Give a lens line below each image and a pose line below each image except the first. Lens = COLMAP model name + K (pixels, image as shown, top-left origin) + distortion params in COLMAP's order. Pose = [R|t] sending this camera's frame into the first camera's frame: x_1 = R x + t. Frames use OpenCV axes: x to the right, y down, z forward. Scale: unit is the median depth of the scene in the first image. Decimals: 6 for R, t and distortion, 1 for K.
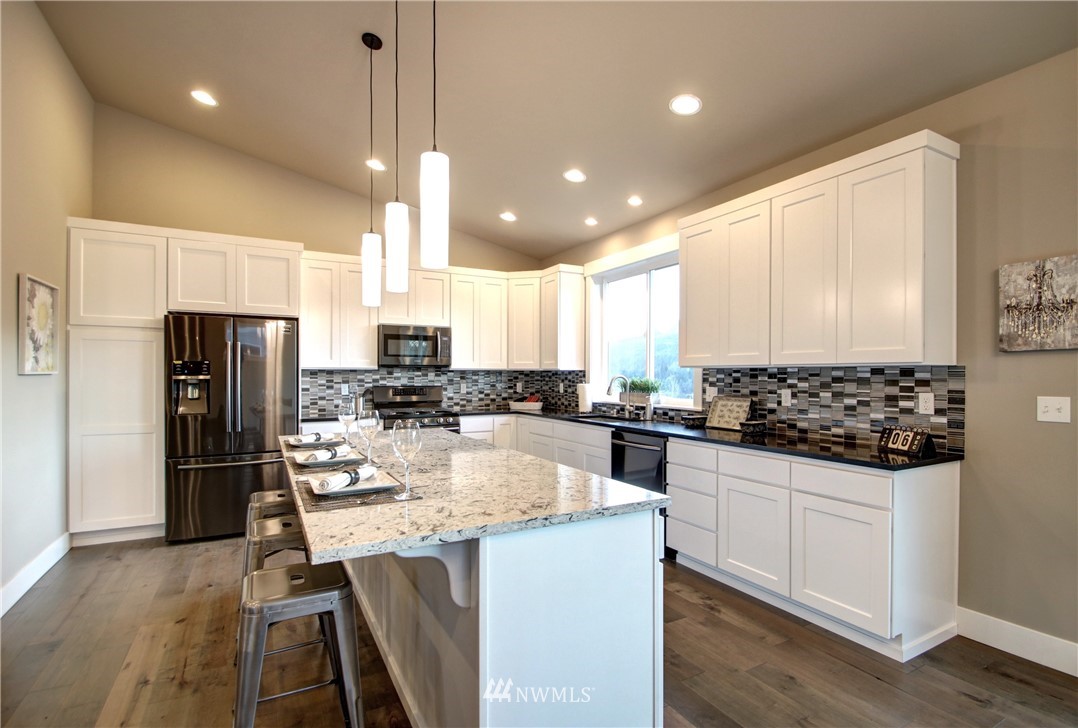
lens RADIAL K [[509.1, 0, 540.6], [0, 509.1, 373.6], [0, 0, 1]] dist [0.025936, -0.028583]
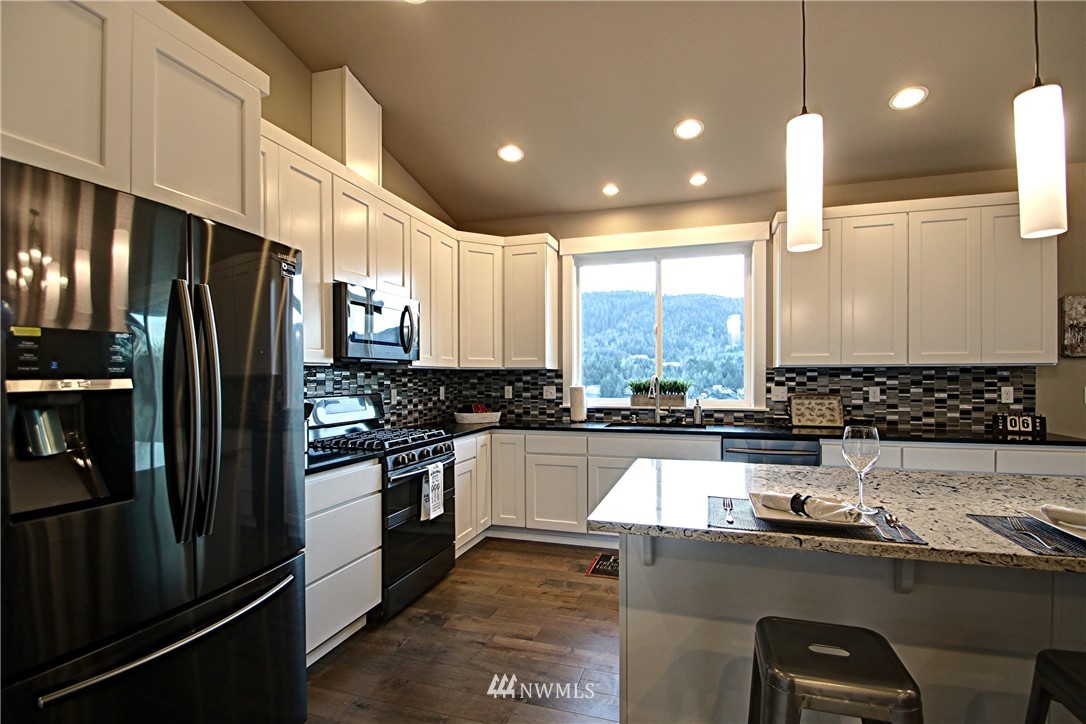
lens RADIAL K [[505.7, 0, 549.8], [0, 505.7, 374.2], [0, 0, 1]] dist [0.013510, -0.011920]
pose [[0.720566, -0.001630, 0.693384, -0.794003], [0.002707, 0.999996, -0.000462, 0.002072], [-0.693381, 0.002210, 0.720568, 0.696610]]
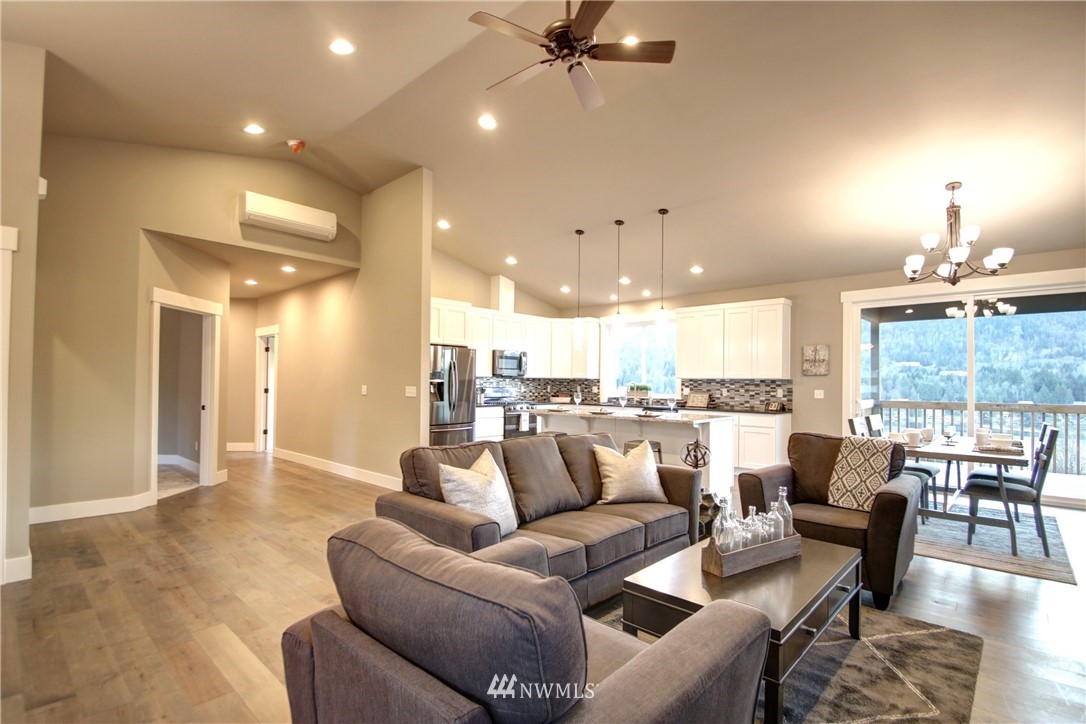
lens RADIAL K [[498.3, 0, 547.8], [0, 498.3, 376.2], [0, 0, 1]] dist [-0.001226, -0.011162]
pose [[0.949545, 0.013349, 0.313346, -0.991834], [-0.010438, 0.999885, -0.010969, 0.007795], [-0.313456, 0.007145, 0.949576, -0.894821]]
